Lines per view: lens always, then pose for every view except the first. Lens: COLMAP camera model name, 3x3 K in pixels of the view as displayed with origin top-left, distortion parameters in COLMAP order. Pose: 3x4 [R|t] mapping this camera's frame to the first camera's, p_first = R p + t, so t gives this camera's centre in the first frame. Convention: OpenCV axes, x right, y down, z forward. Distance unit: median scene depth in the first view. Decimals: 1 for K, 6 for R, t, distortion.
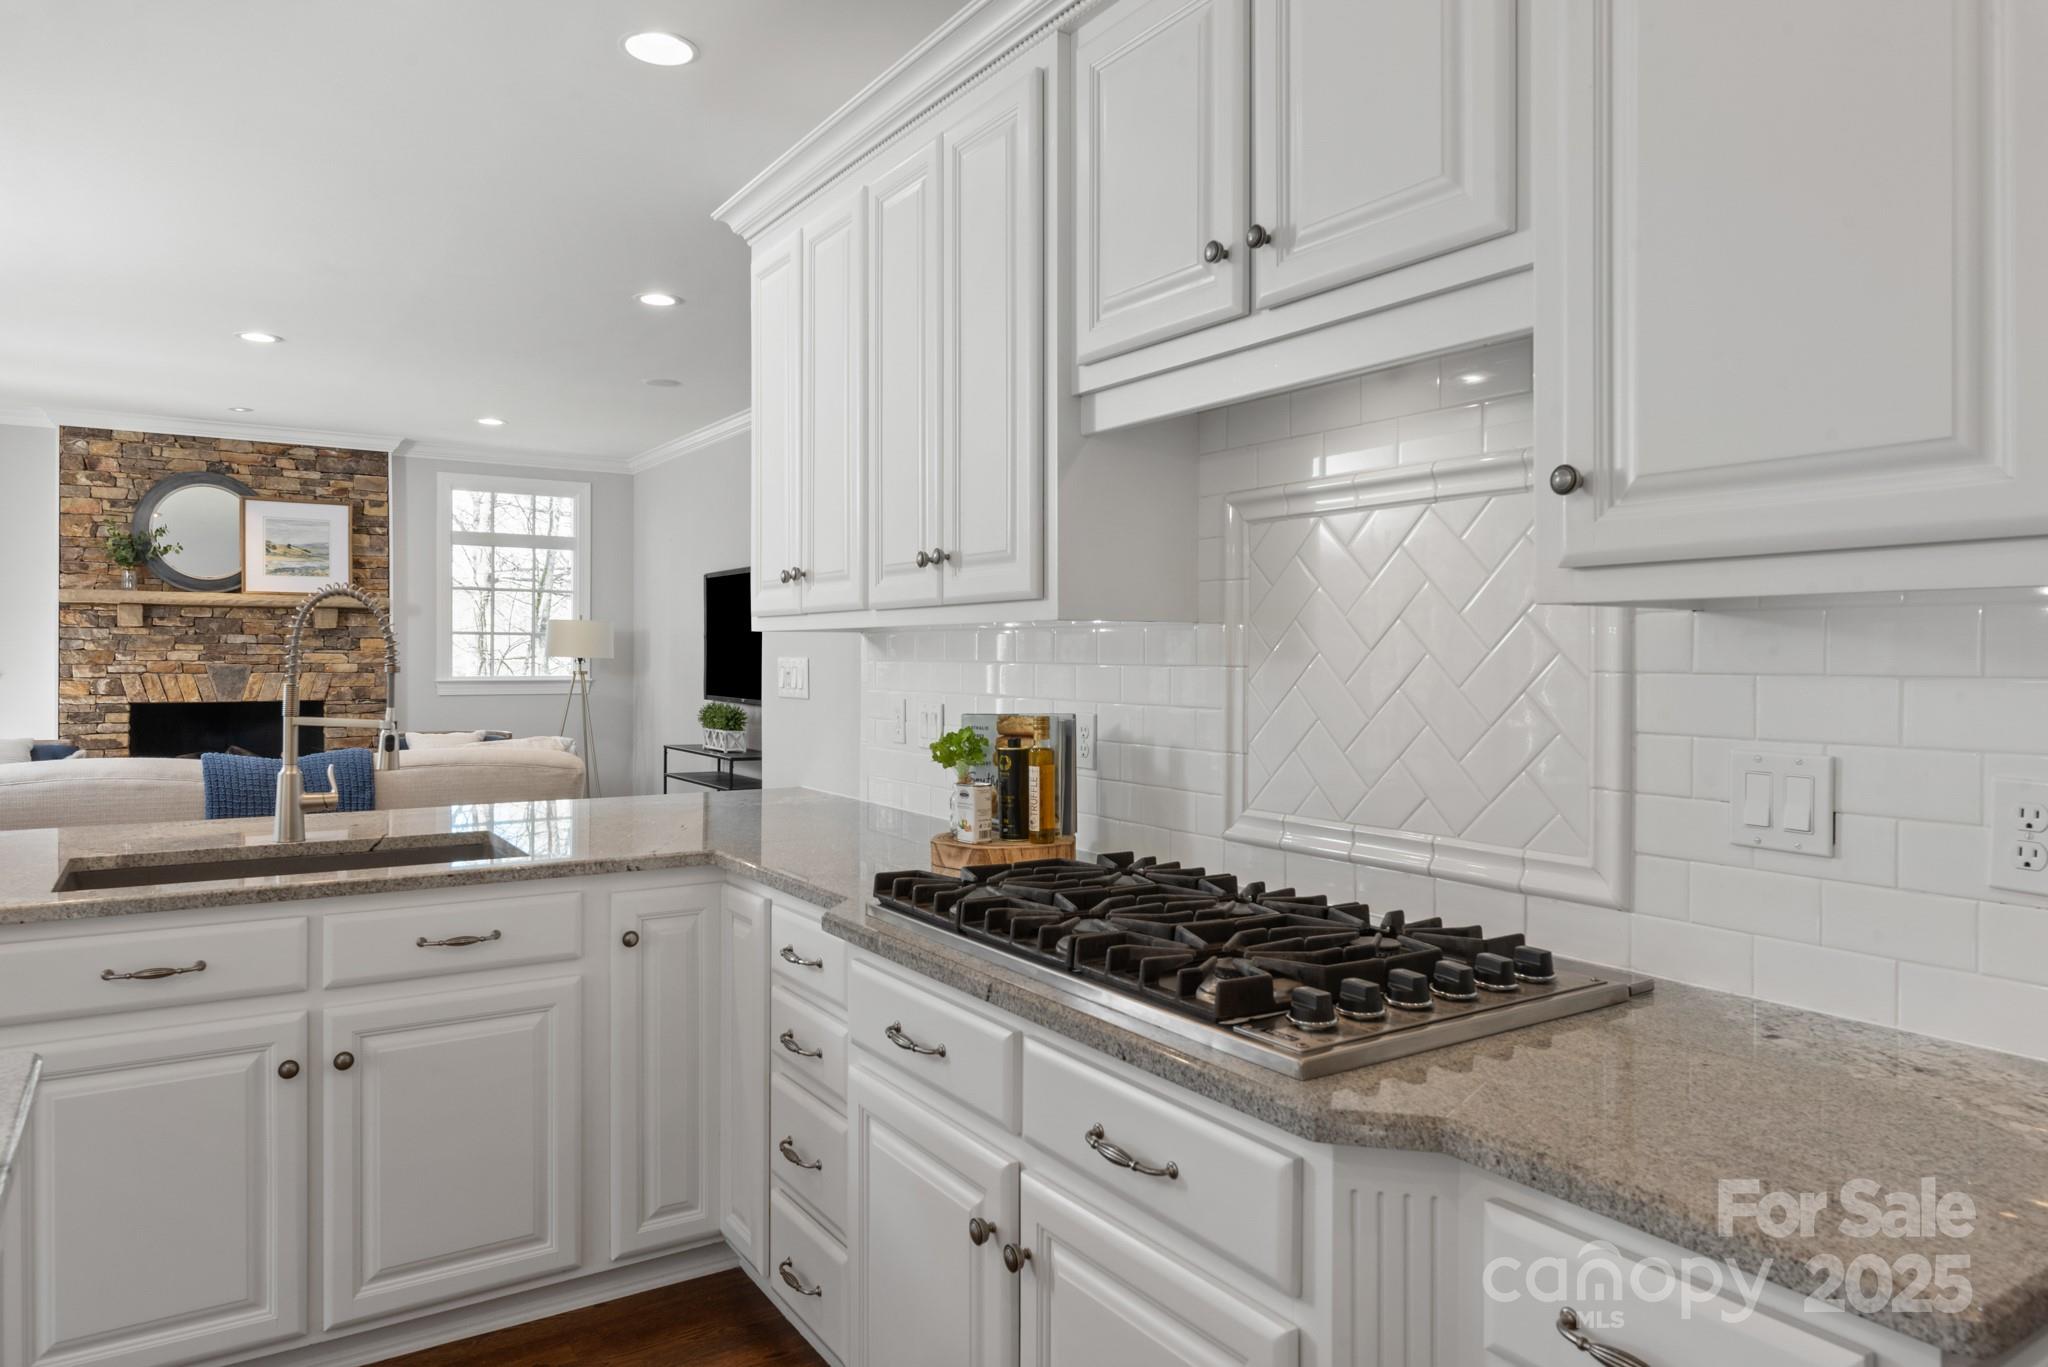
lens RADIAL K [[1283.5, 0, 1024.3], [0, 1283.5, 659.3], [0, 0, 1]] dist [-0.004006, -0.004027]
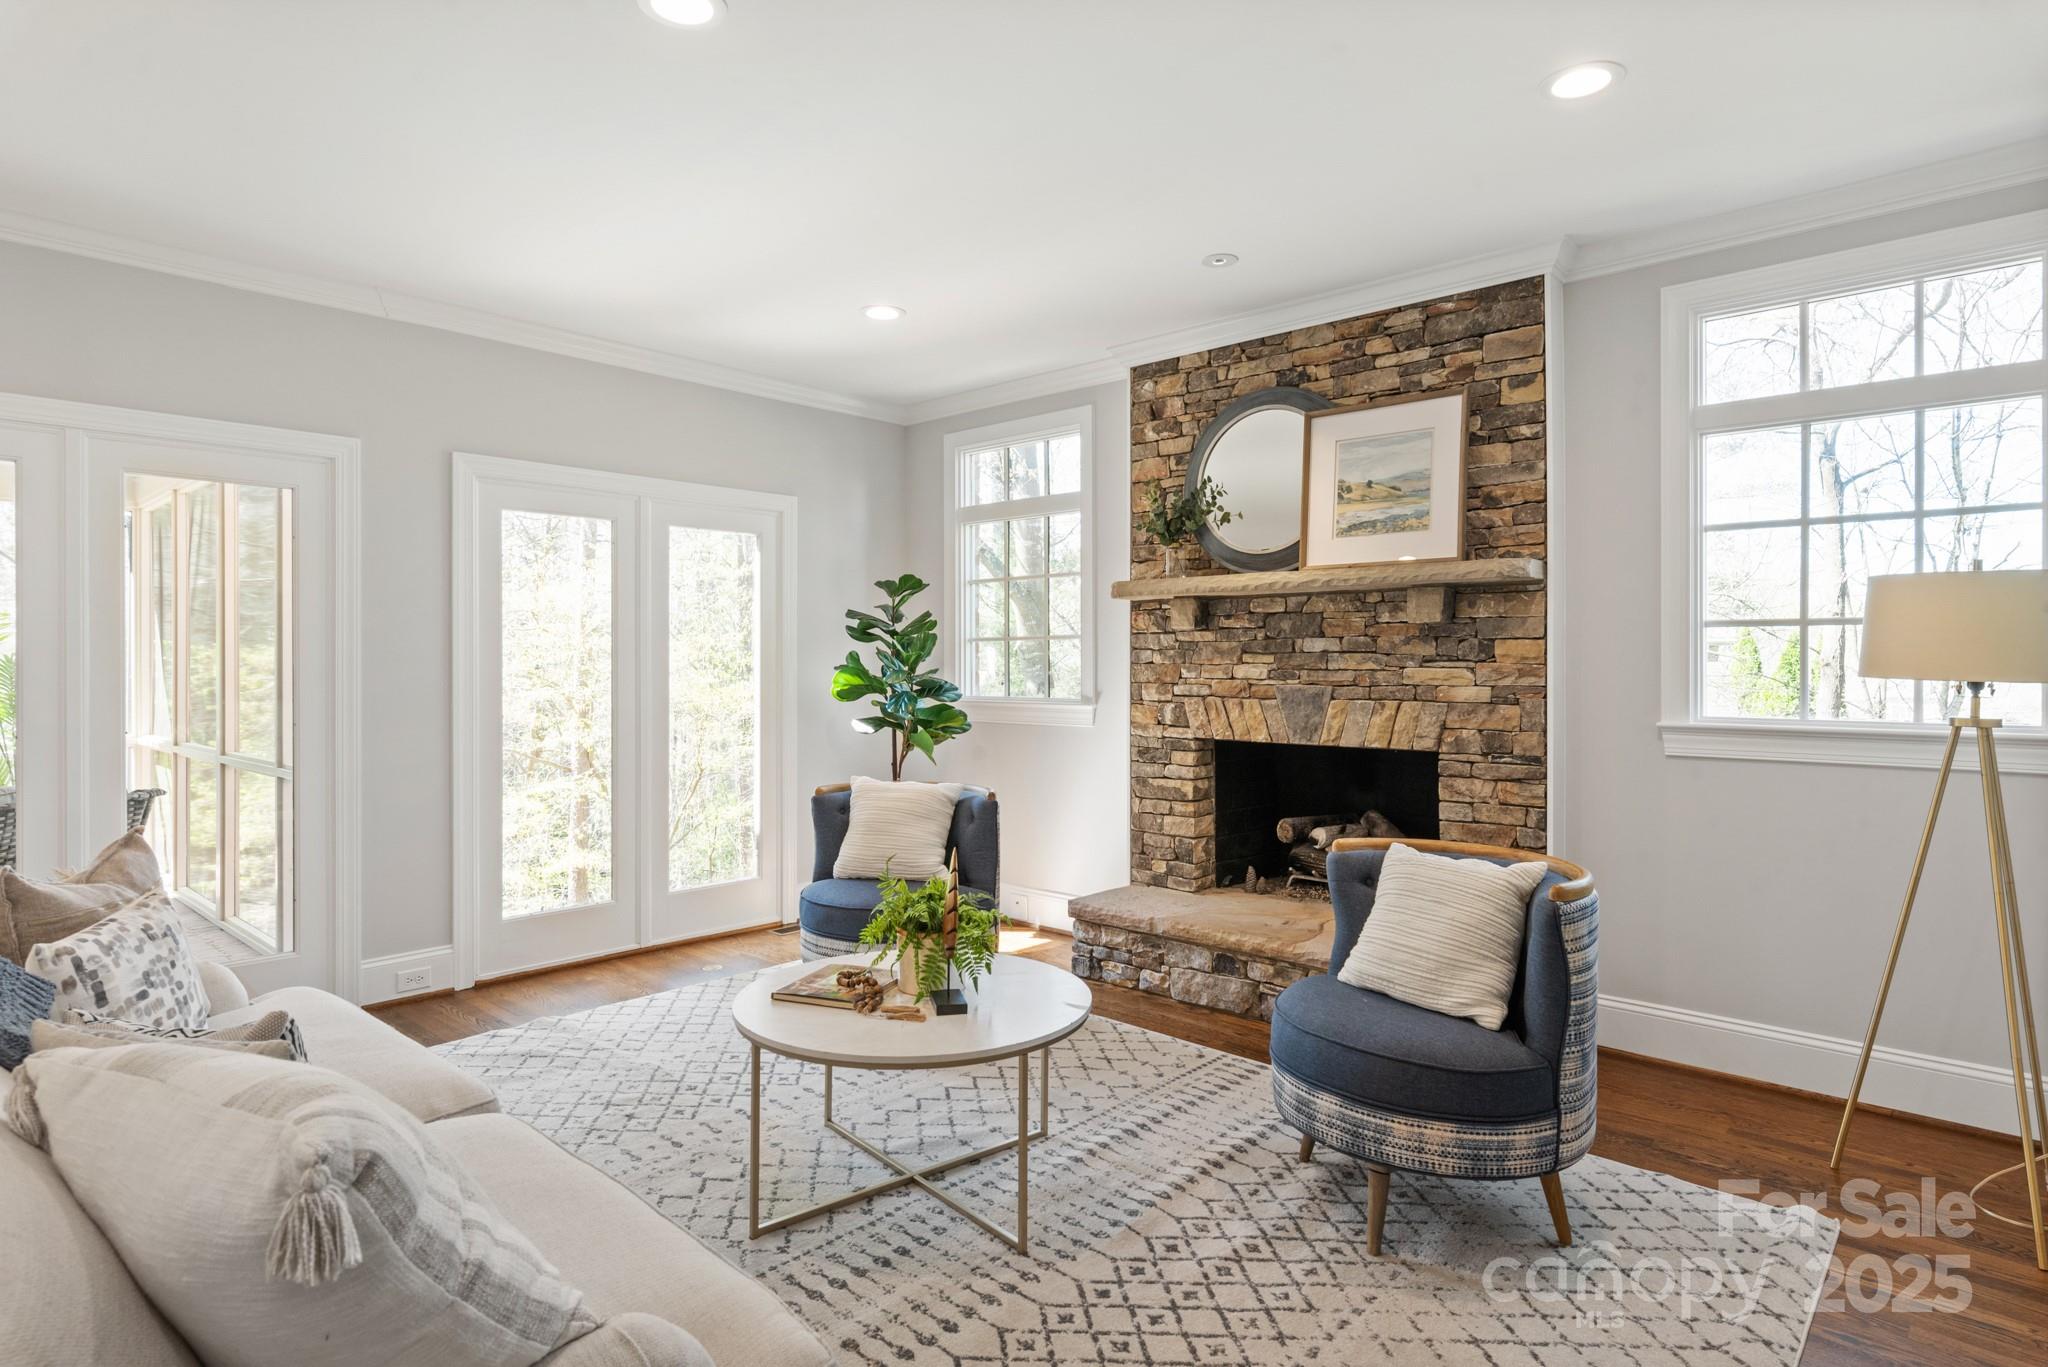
lens RADIAL K [[1106.4, 0, 1025.3], [0, 1106.4, 668.6], [0, 0, 1]] dist [0.001066, -0.003930]
pose [[0.236599, 0.001260, -0.971606, -0.124104], [-0.001669, 0.999998, 0.000890, -0.004710], [0.971606, 0.001411, 0.236601, 0.743160]]
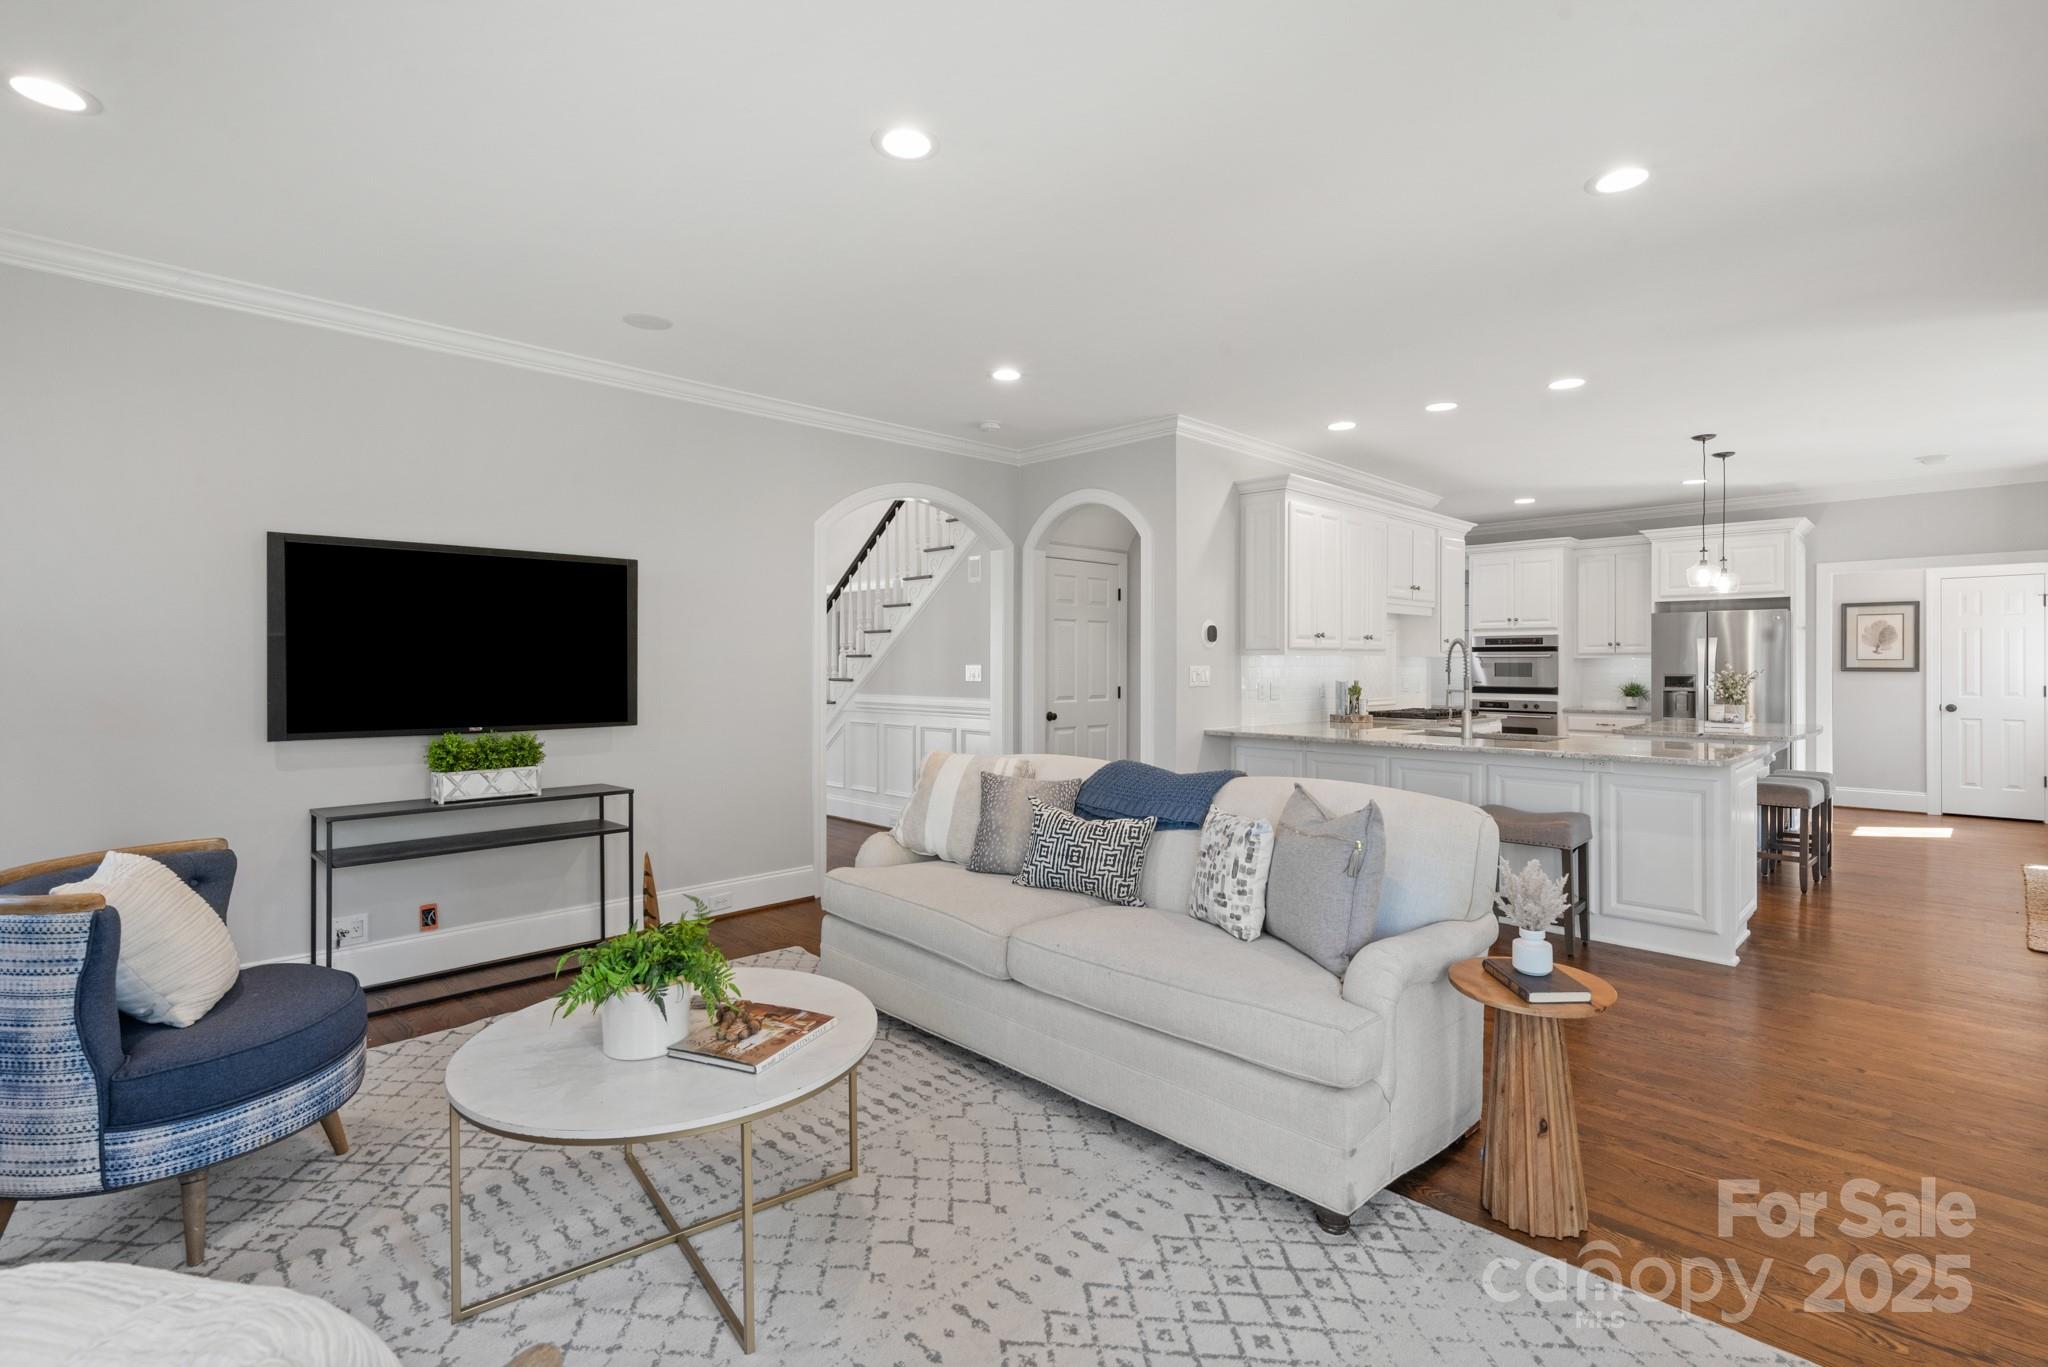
lens RADIAL K [[945.4, 0, 1020.2], [0, 945.4, 668.9], [0, 0, 1]] dist [0.001912, -0.000511]
pose [[-0.187834, -0.008810, 0.982161, -0.757343], [0.004053, 0.999944, 0.009745, -0.006160], [-0.982192, 0.005811, -0.187788, 0.746154]]
